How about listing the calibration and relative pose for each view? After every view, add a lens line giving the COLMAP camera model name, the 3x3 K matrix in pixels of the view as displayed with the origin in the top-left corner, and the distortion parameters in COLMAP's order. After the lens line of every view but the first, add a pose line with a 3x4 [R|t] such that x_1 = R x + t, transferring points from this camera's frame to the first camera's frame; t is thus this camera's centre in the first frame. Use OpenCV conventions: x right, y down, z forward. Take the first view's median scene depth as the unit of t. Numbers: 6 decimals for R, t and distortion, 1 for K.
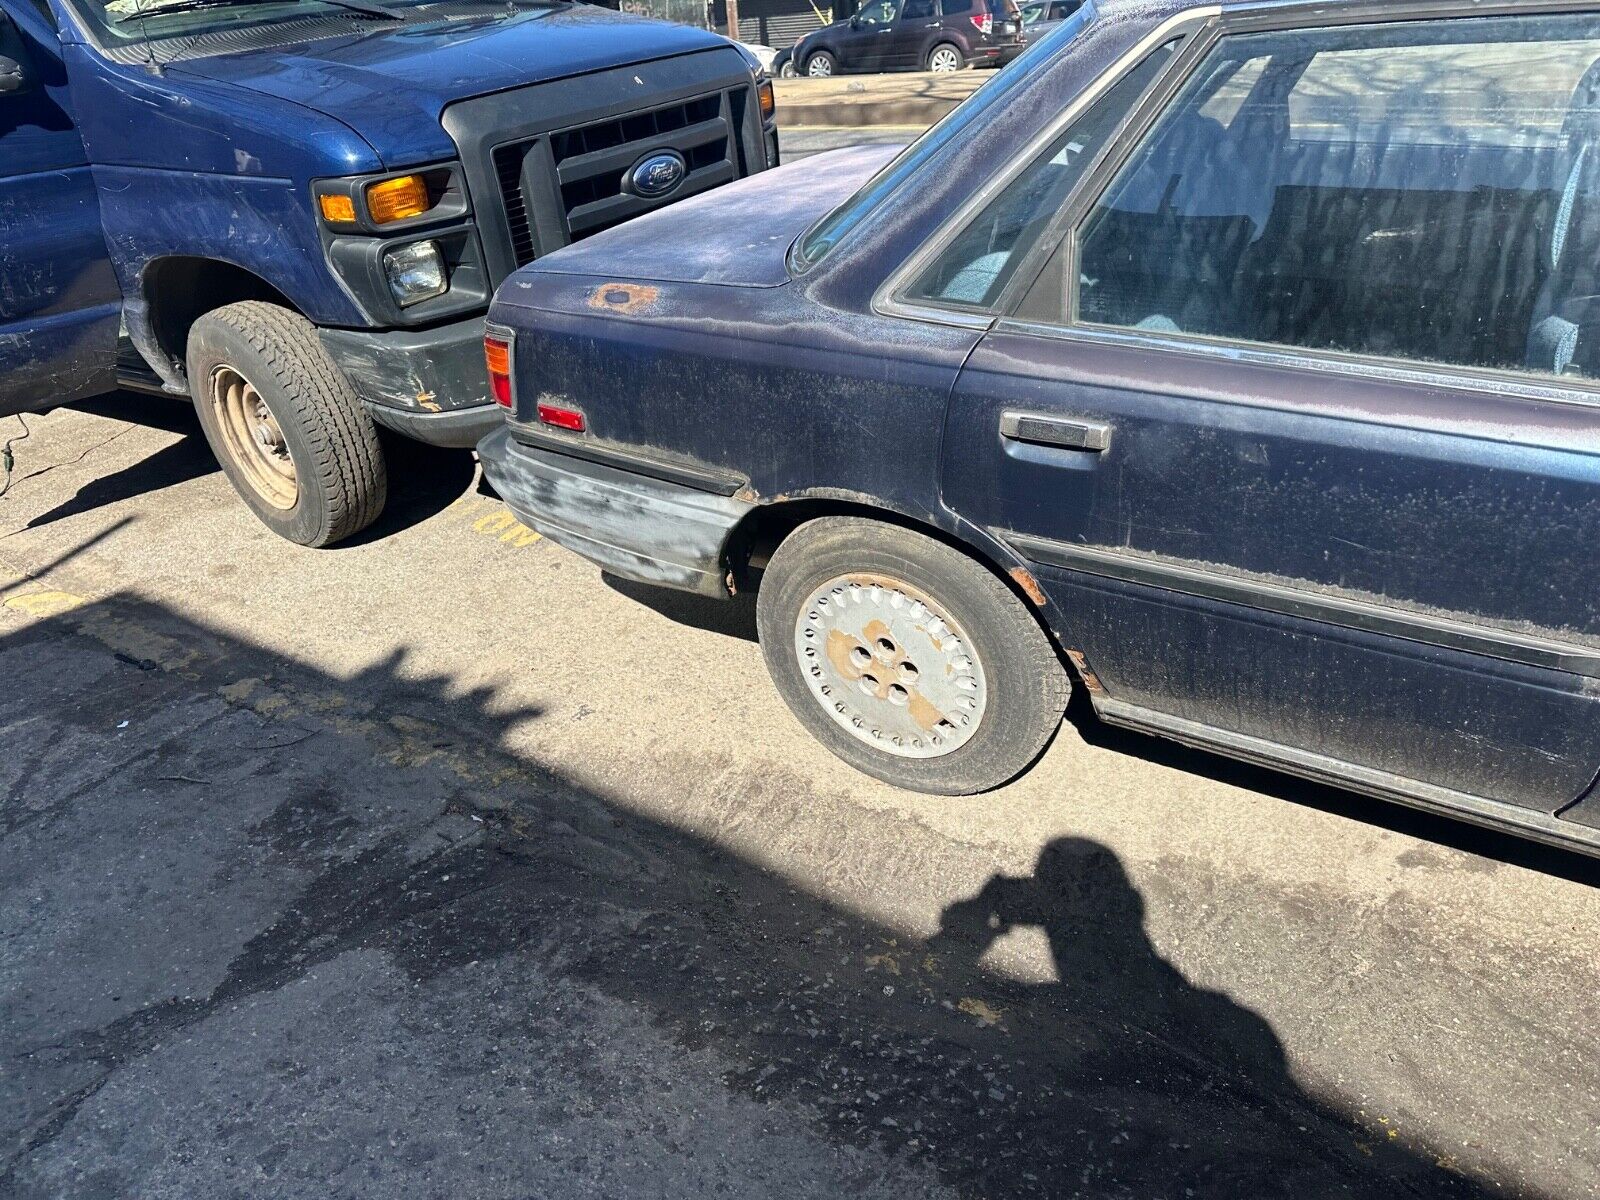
lens RADIAL K [[1128.5, 0, 806.3], [0, 1128.5, 606.3], [0, 0, 1]] dist [0.086318, -0.105482]
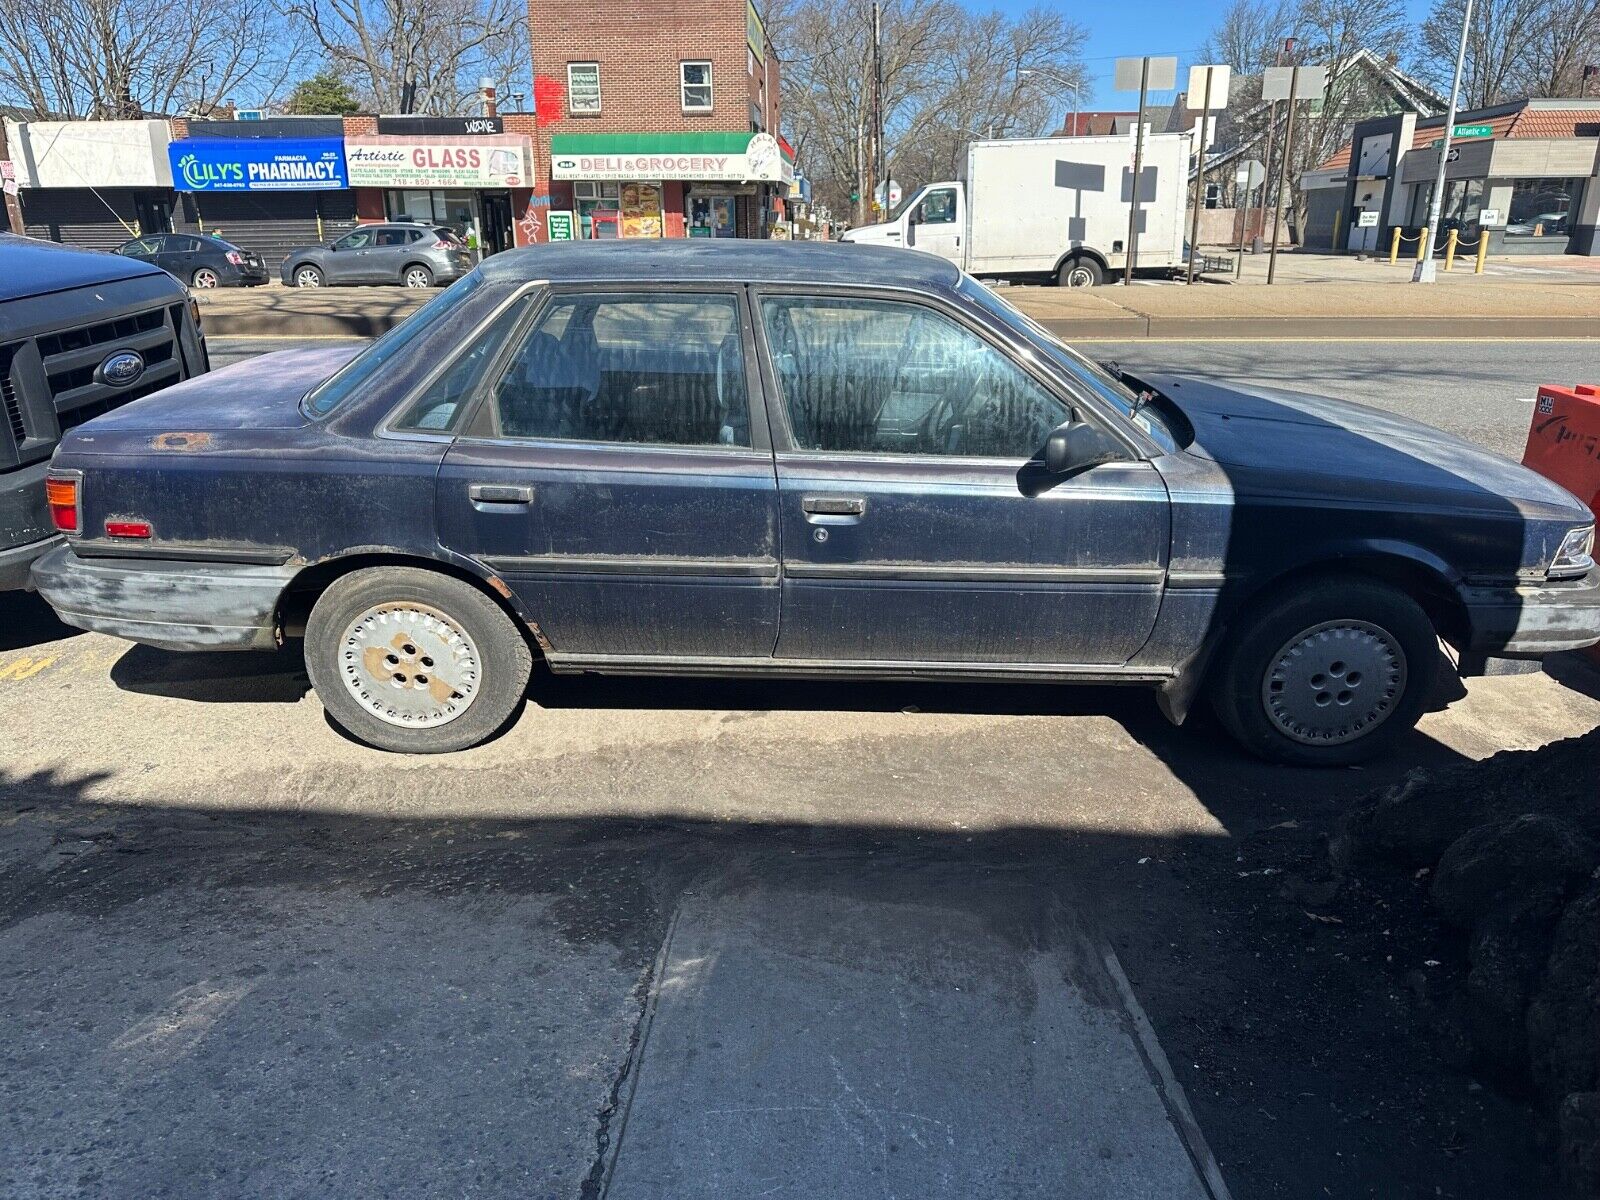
lens RADIAL K [[1122.1, 0, 809.5], [0, 1122.1, 622.9], [0, 0, 1]] dist [0.100199, -0.134946]
pose [[0.856722, -0.117246, 0.502275, -0.242565], [0.192757, 0.976040, -0.100947, 0.270102], [-0.478405, 0.183301, 0.858795, -0.627242]]
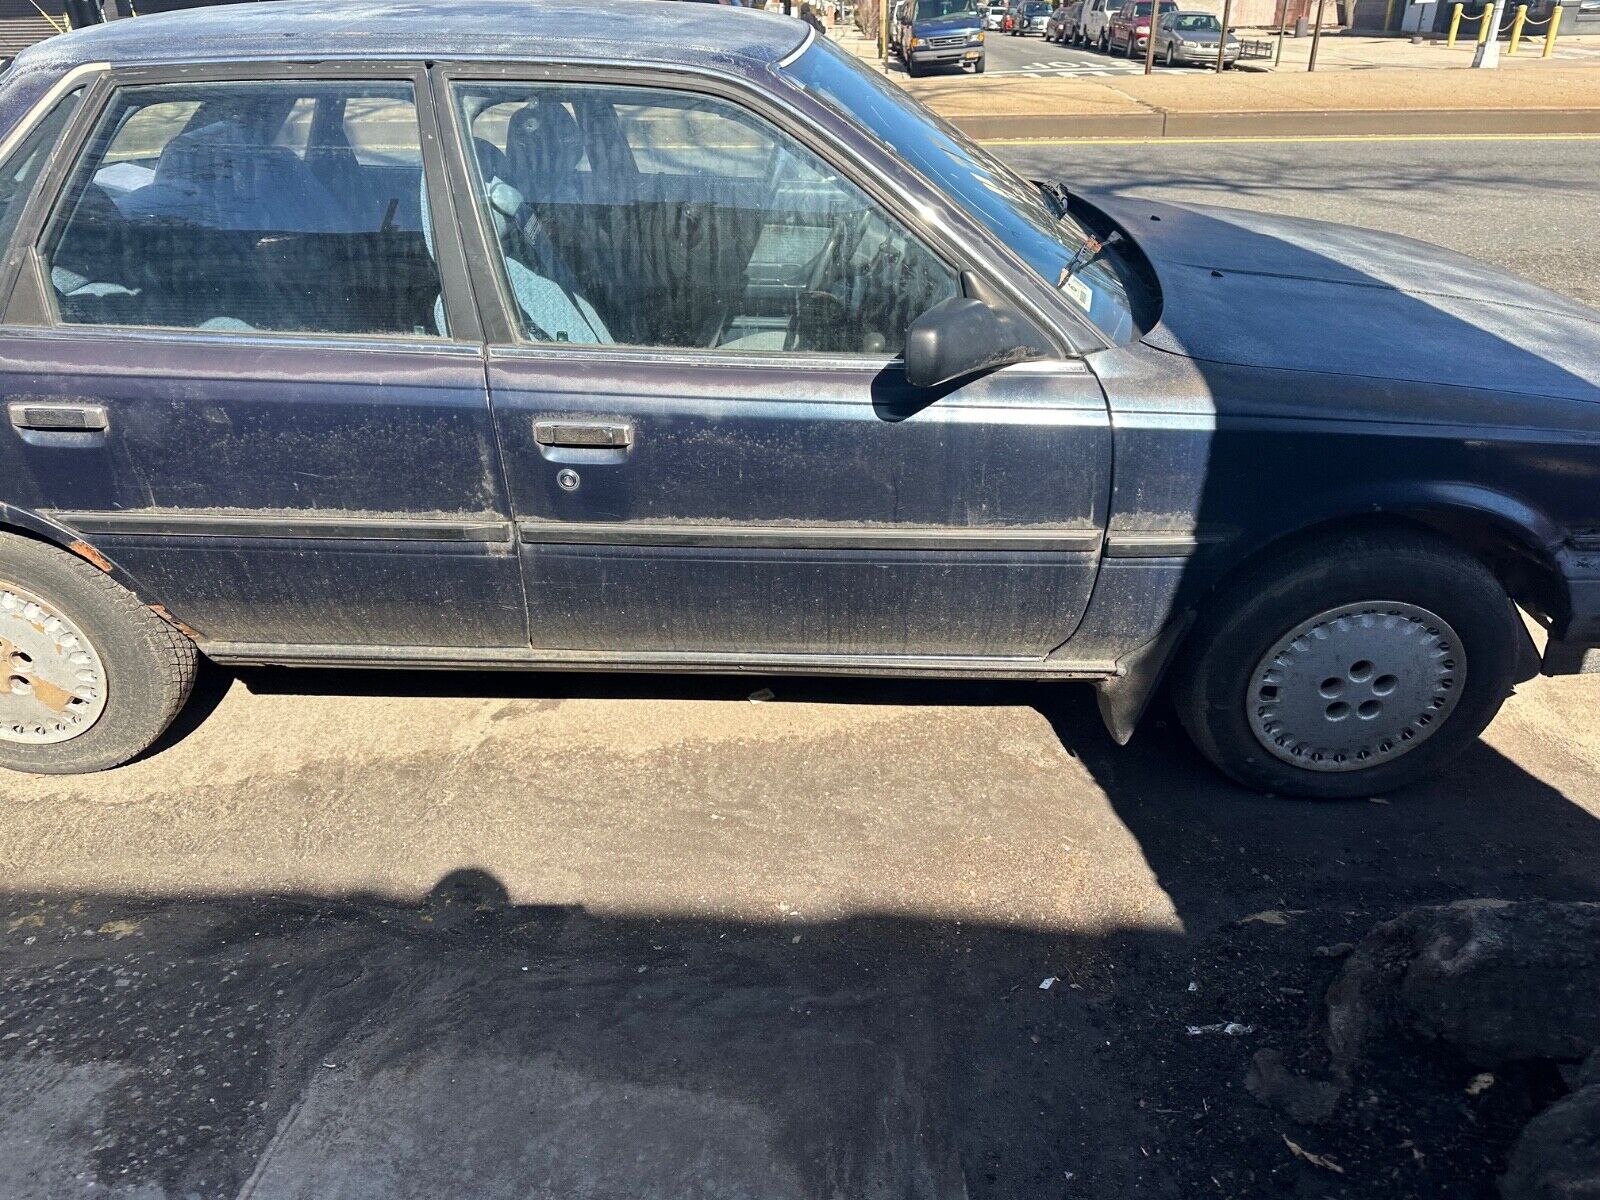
lens RADIAL K [[1123.6, 0, 802.9], [0, 1123.6, 613.9], [0, 0, 1]] dist [0.059513, -0.057867]
pose [[0.864725, -0.193737, 0.463375, 0.244799], [0.196830, 0.979528, 0.042228, 0.117802], [-0.462070, 0.054690, 0.885156, -0.305348]]
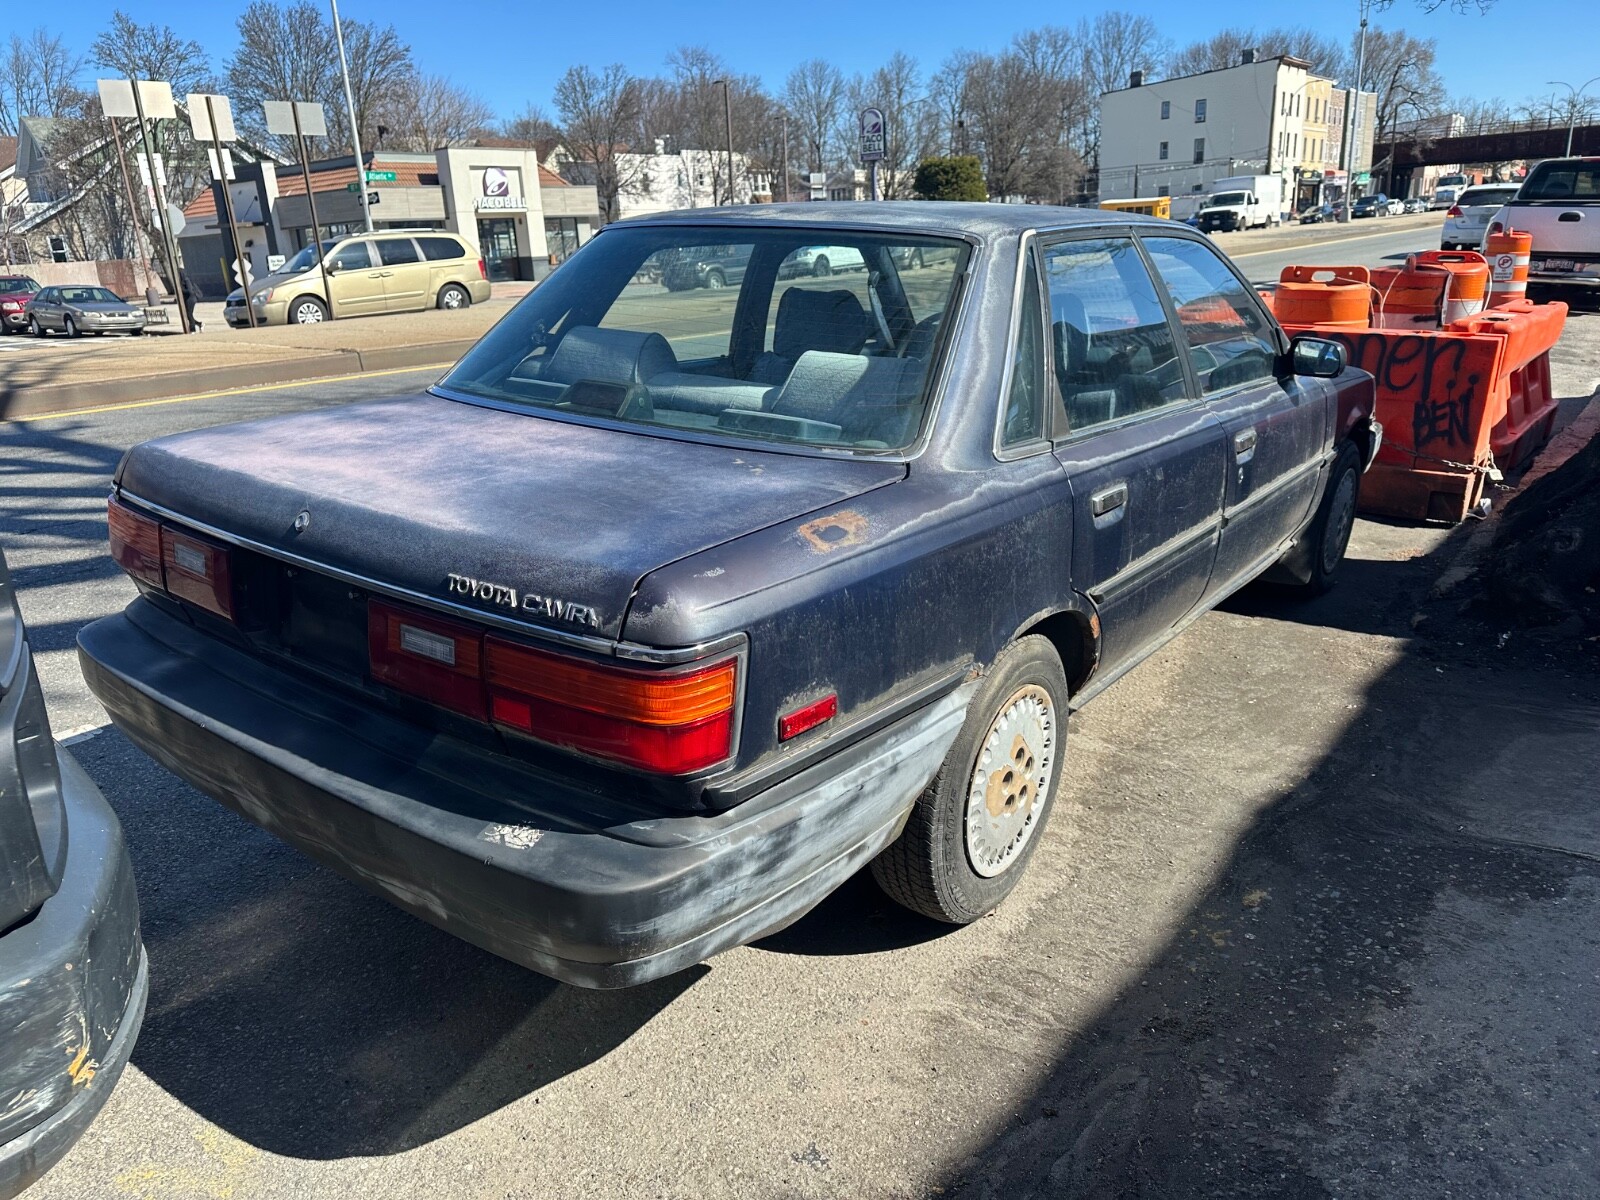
lens RADIAL K [[1128.5, 0, 806.3], [0, 1128.5, 606.3], [0, 0, 1]] dist [0.086318, -0.105482]
pose [[0.082487, -0.248384, 0.965143, -0.994213], [0.493800, 0.851391, 0.176906, -0.394856], [-0.865655, 0.461995, 0.192880, 0.926165]]
